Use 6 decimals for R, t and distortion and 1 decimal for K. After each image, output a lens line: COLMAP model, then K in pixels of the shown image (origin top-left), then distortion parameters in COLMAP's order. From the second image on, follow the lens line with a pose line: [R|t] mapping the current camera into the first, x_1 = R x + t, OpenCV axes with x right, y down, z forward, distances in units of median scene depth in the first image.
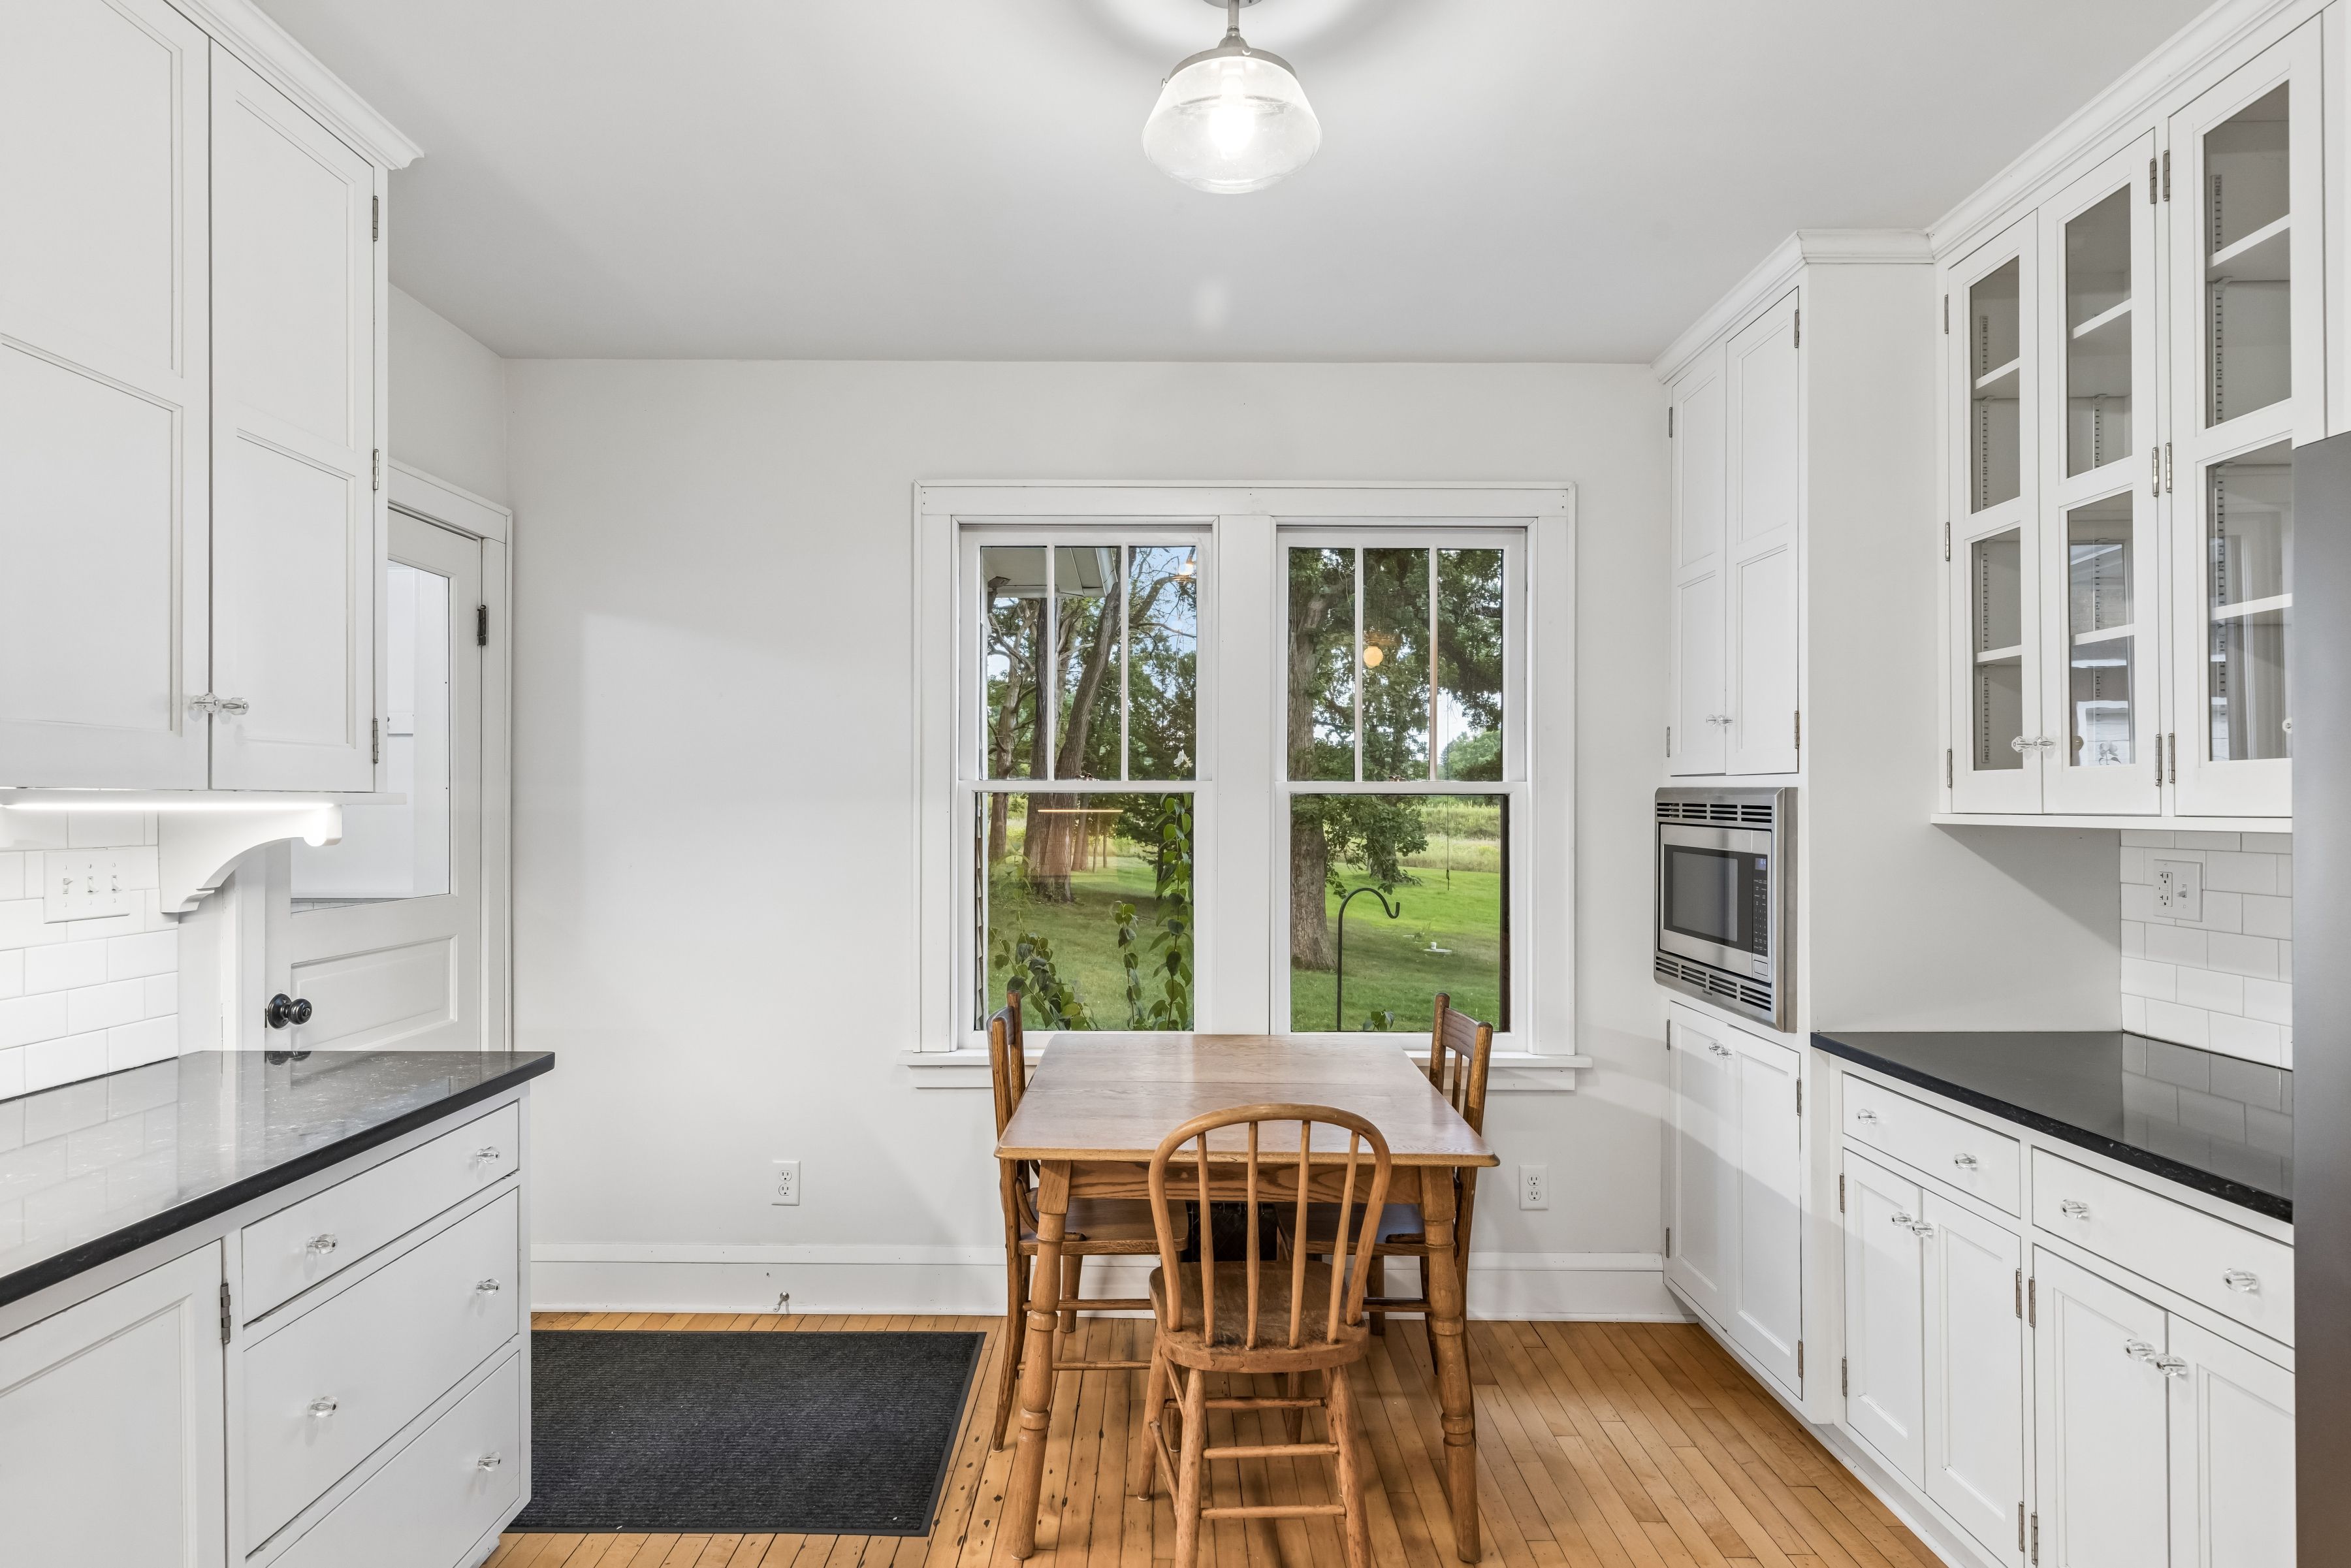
lens RADIAL K [[1319.0, 0, 1169.6], [0, 1319.0, 800.7], [0, 0, 1]] dist [0.004744, -0.000234]
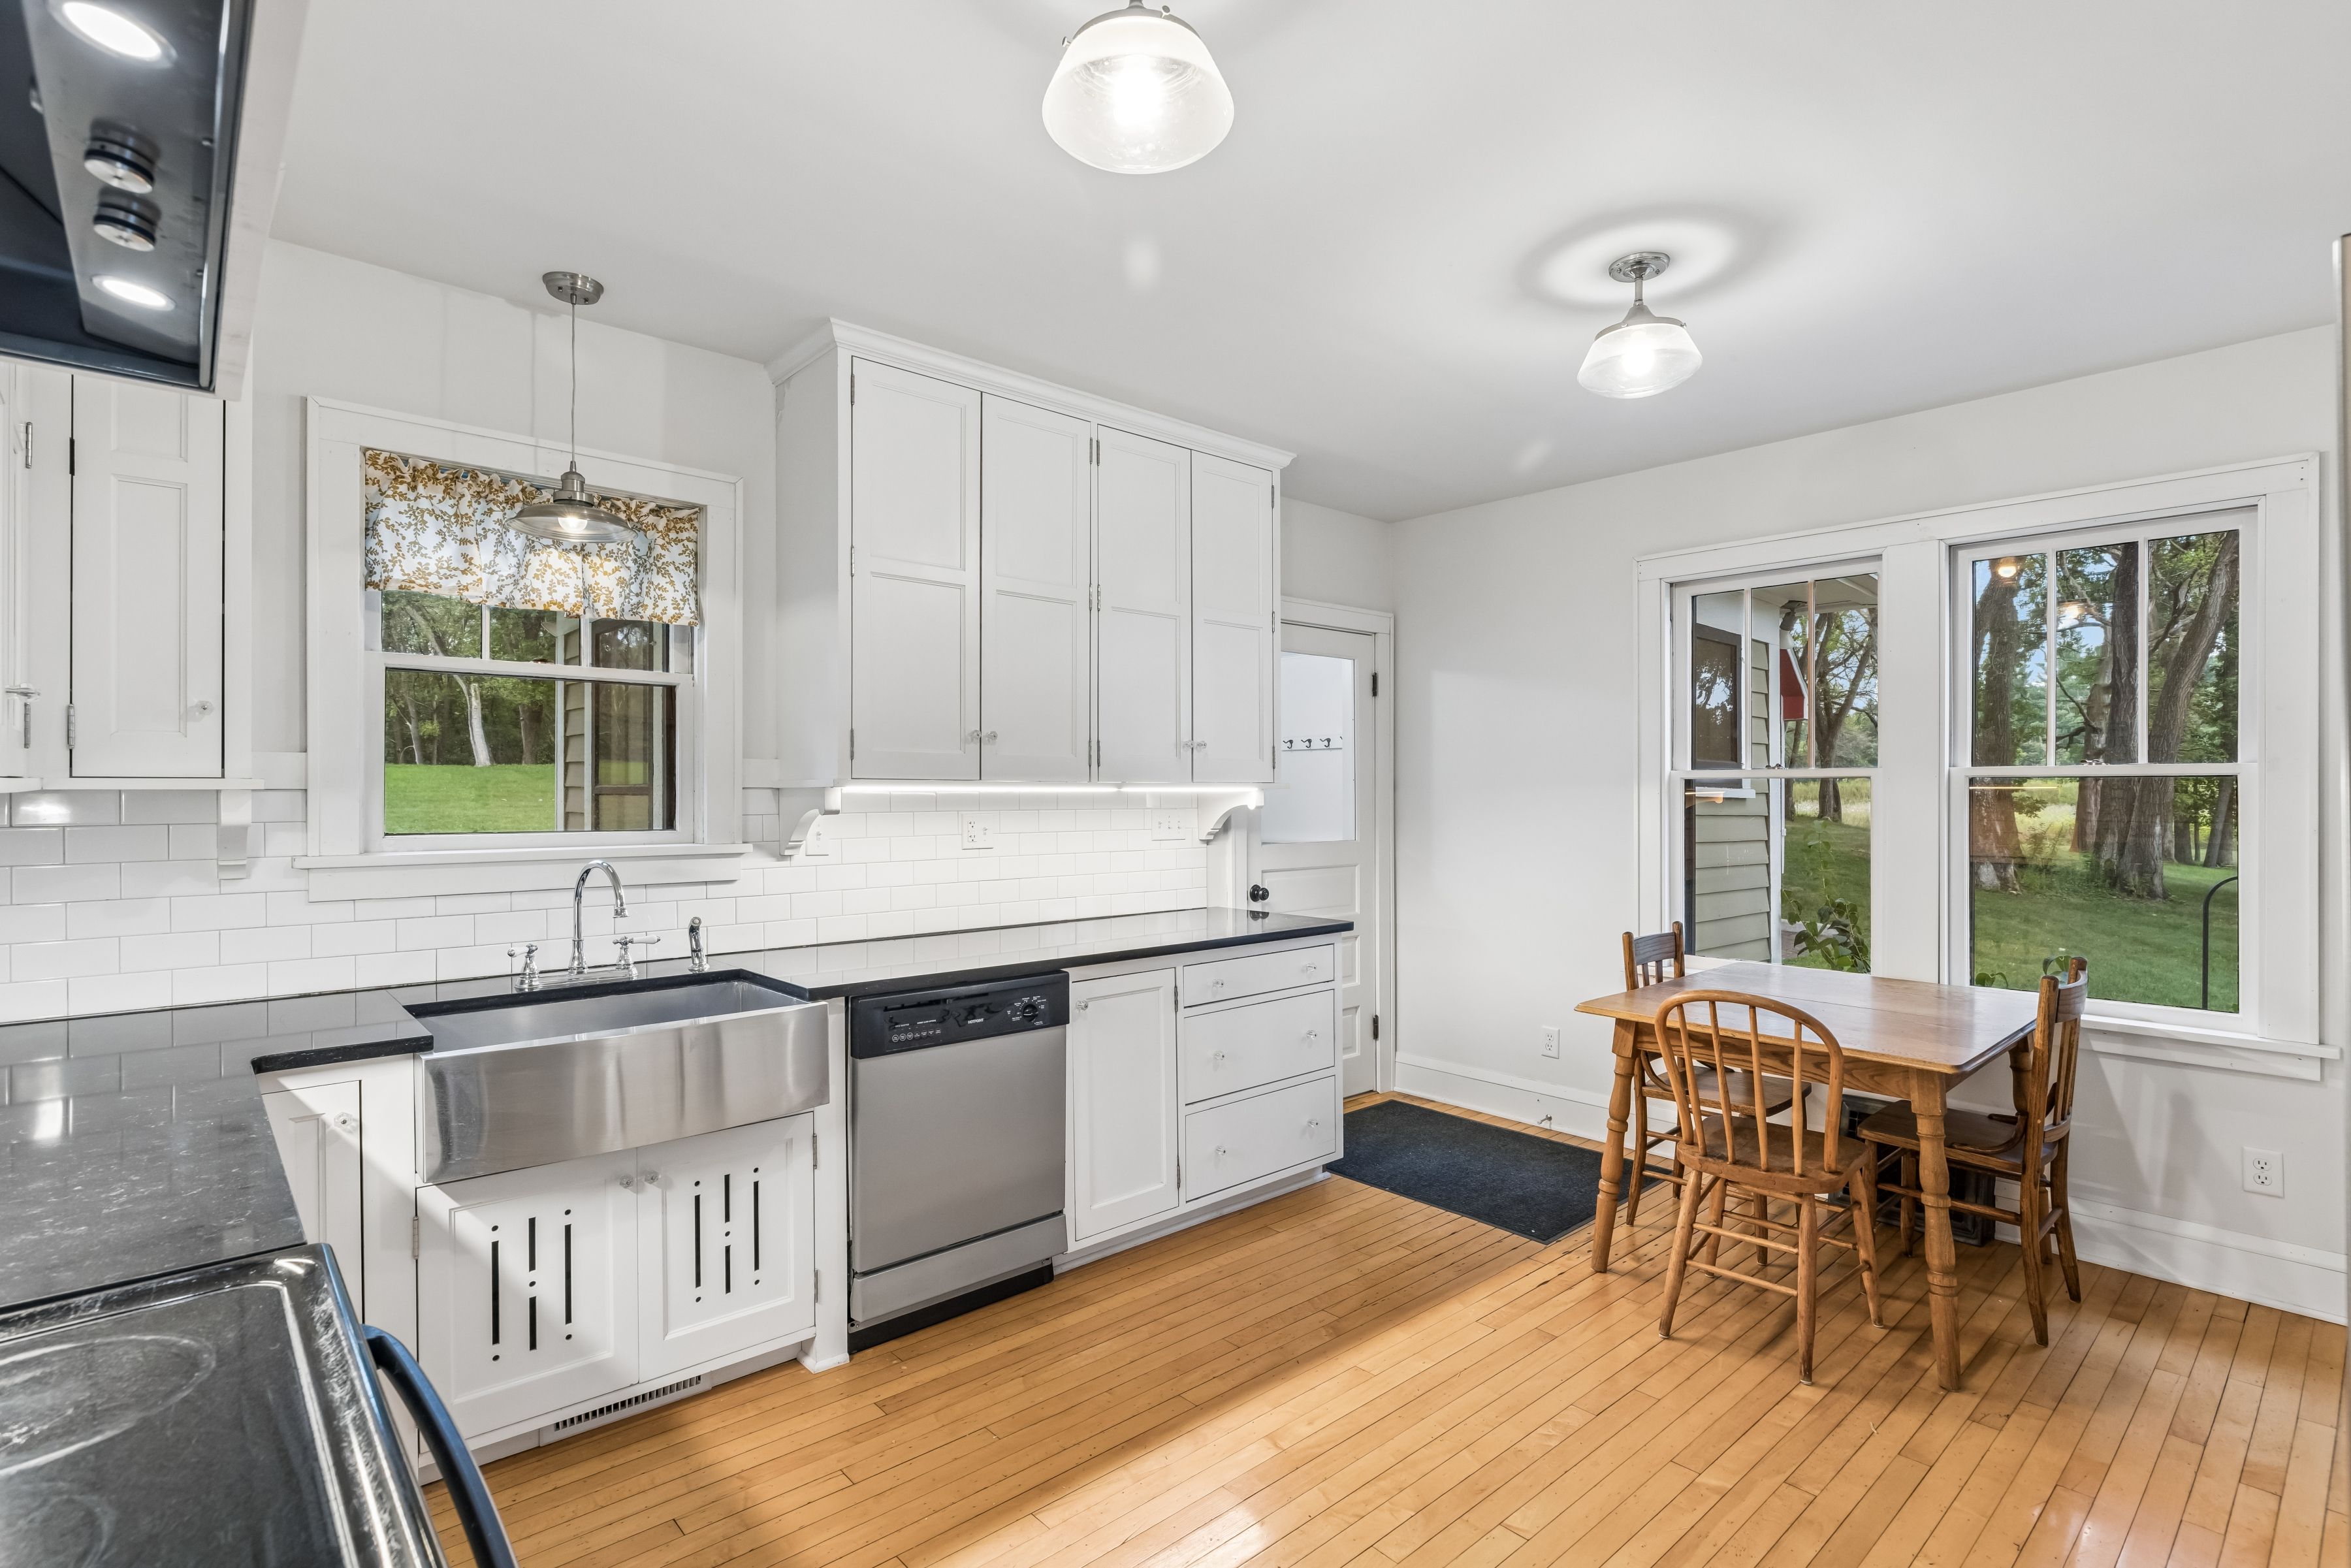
lens RADIAL K [[1131.8, 0, 1171.3], [0, 1131.8, 788.3], [0, 0, 1]] dist [-0.001772, -0.000457]
pose [[0.682675, -0.004494, -0.730708, 0.480653], [0.004591, 0.999988, -0.001861, 0.003965], [0.730707, -0.002084, 0.682688, -0.252396]]
